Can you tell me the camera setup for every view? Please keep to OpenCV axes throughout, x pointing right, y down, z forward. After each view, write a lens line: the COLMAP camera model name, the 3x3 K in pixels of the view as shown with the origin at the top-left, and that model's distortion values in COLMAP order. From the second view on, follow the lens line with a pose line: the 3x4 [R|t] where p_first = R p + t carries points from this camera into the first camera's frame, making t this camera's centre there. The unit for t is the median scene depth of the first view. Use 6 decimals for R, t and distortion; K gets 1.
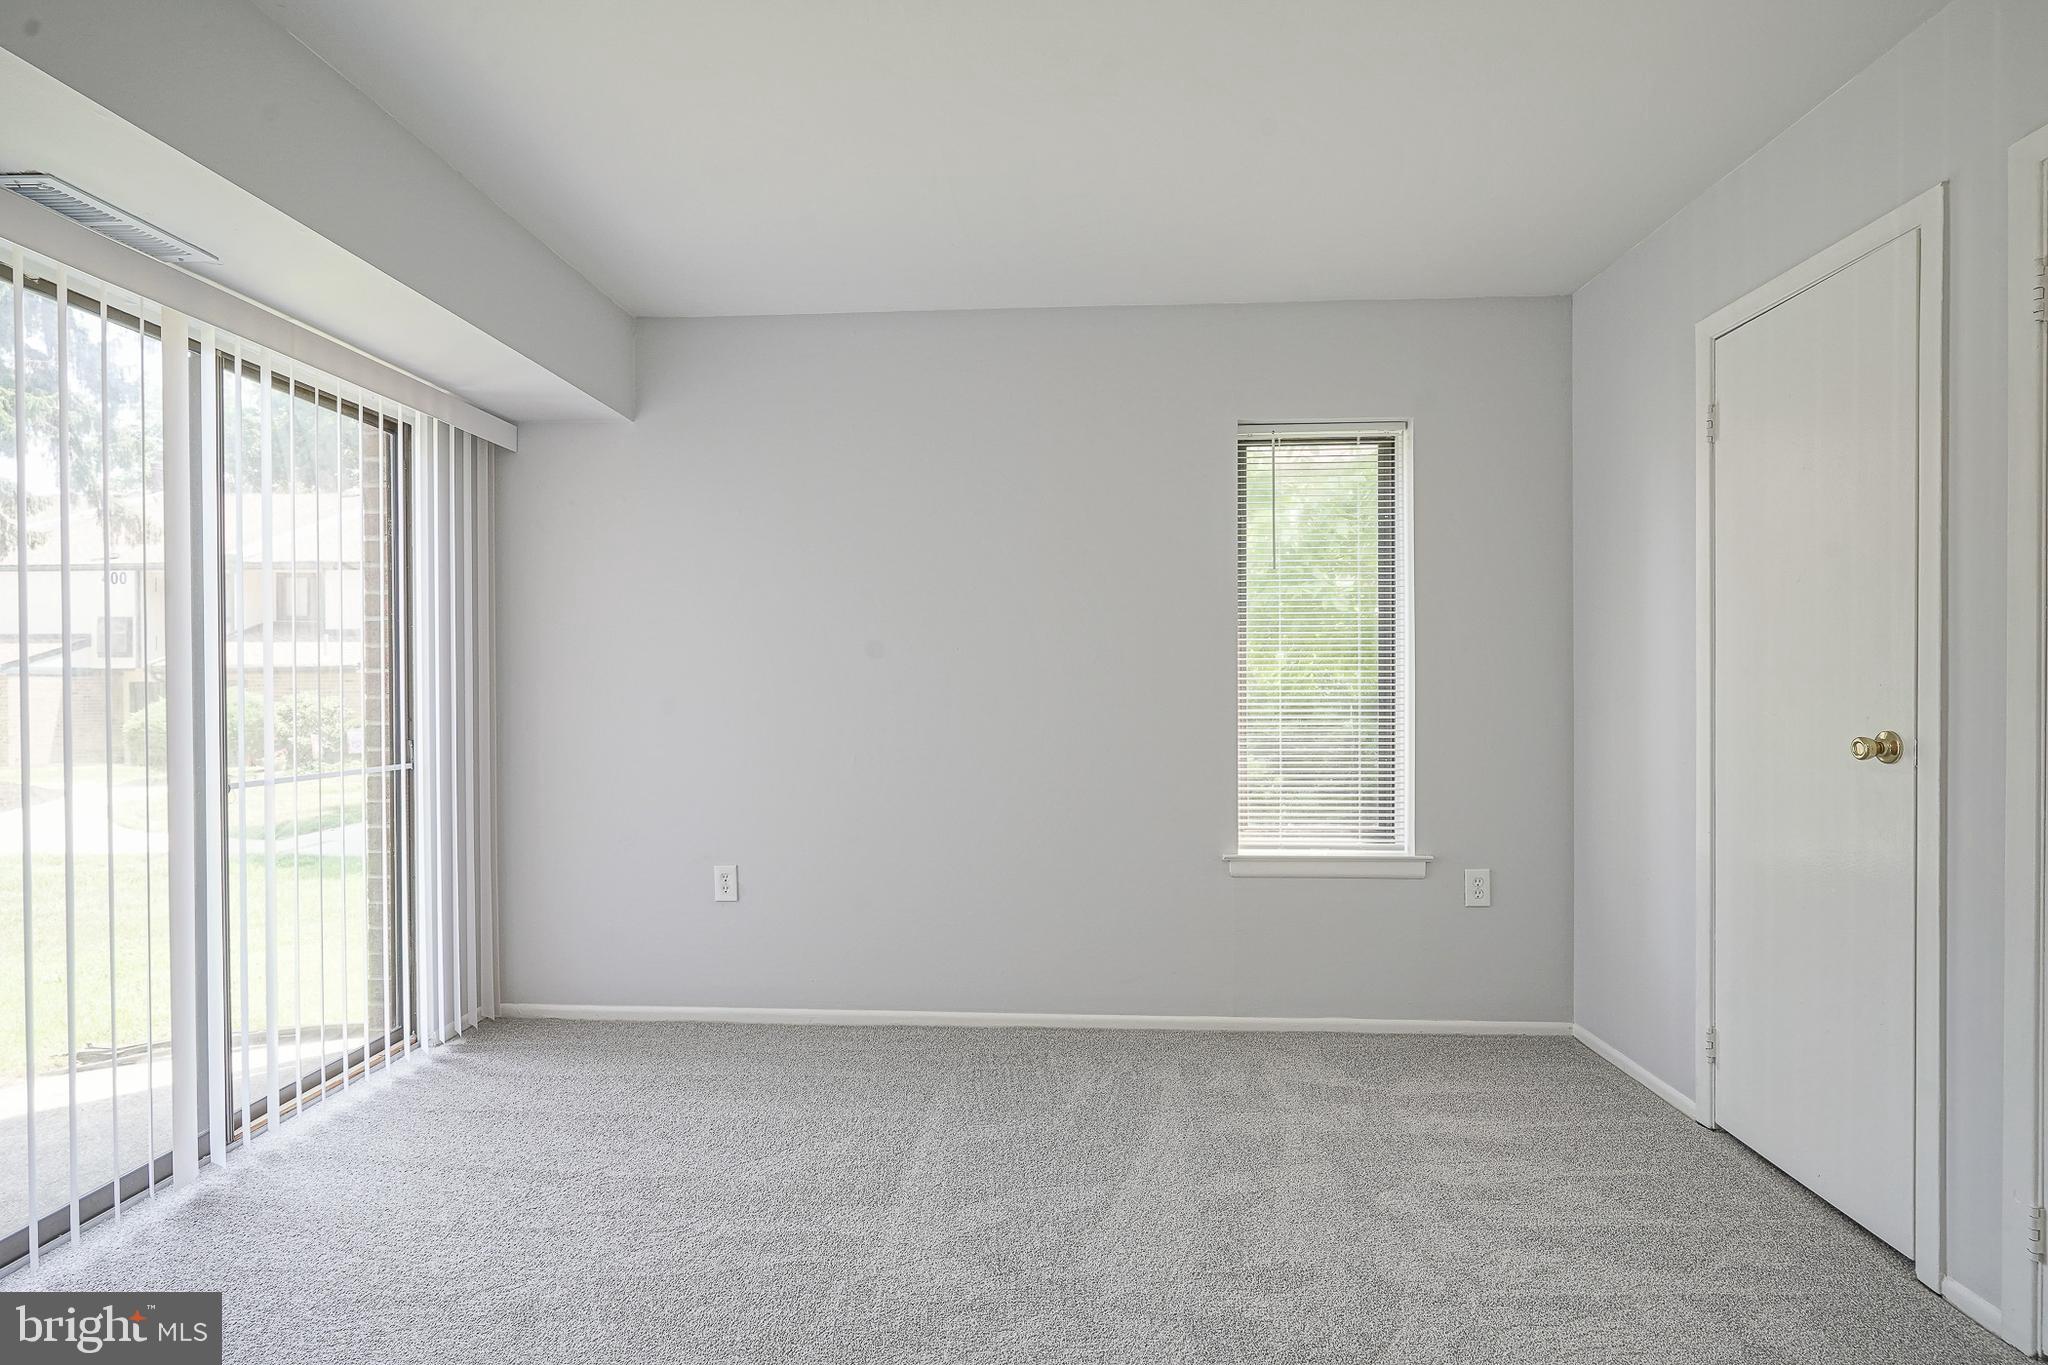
lens RADIAL K [[1054.6, 0, 1042.4], [0, 1054.6, 705.8], [0, 0, 1]] dist [-0.003263, 0.003815]
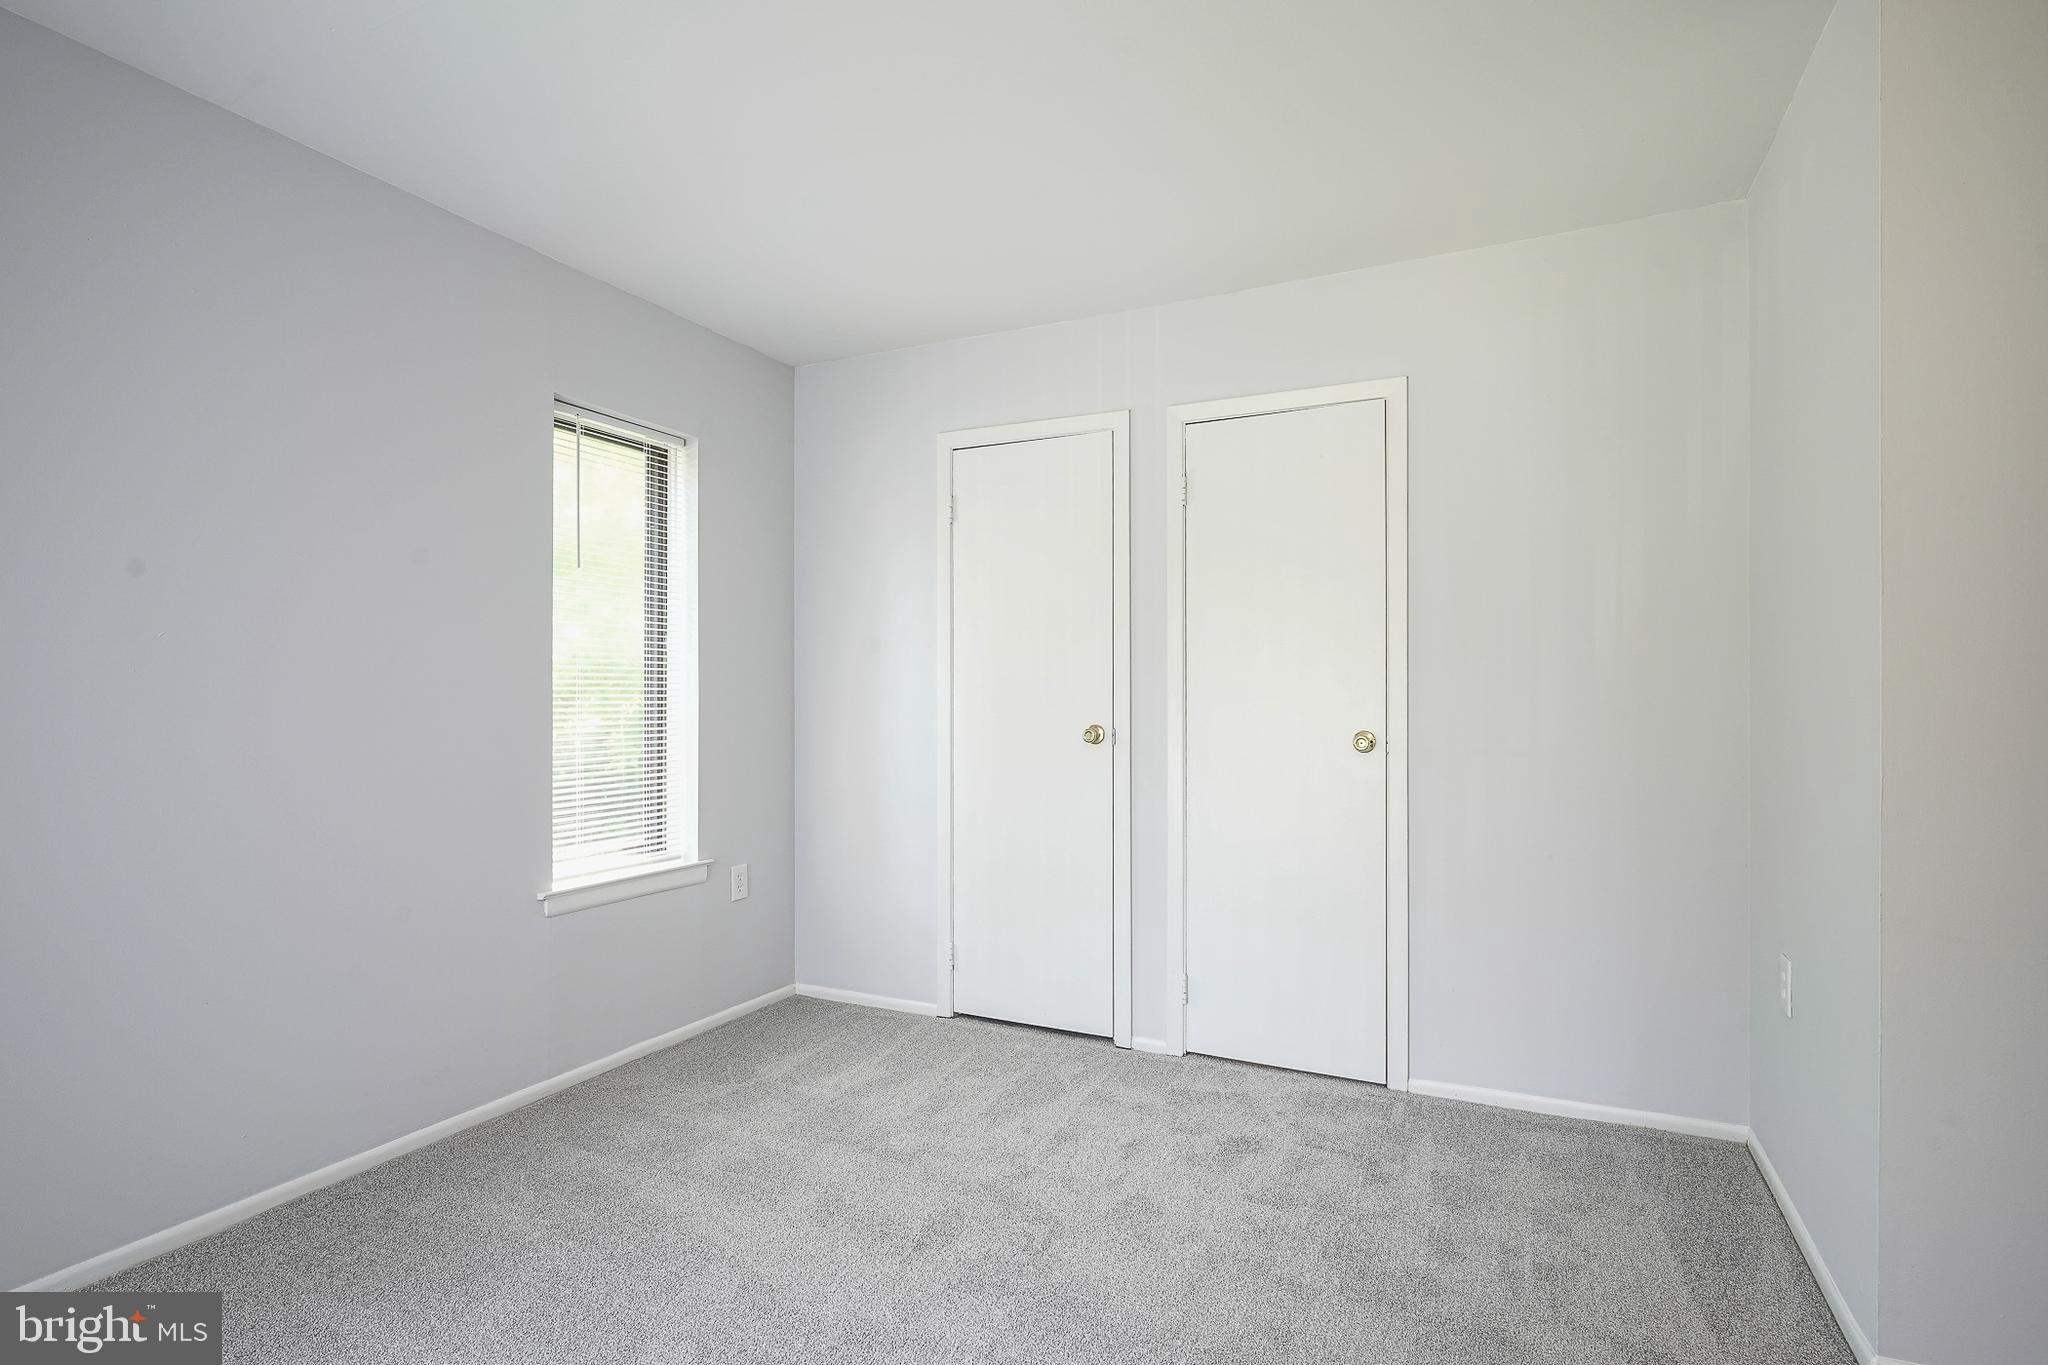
lens RADIAL K [[1054.6, 0, 1042.4], [0, 1054.6, 705.8], [0, 0, 1]] dist [-0.003263, 0.003815]
pose [[0.343170, -0.004184, 0.939264, -0.539574], [0.018383, 0.999828, -0.002262, -0.002466], [-0.939093, 0.018043, 0.343188, 0.348861]]
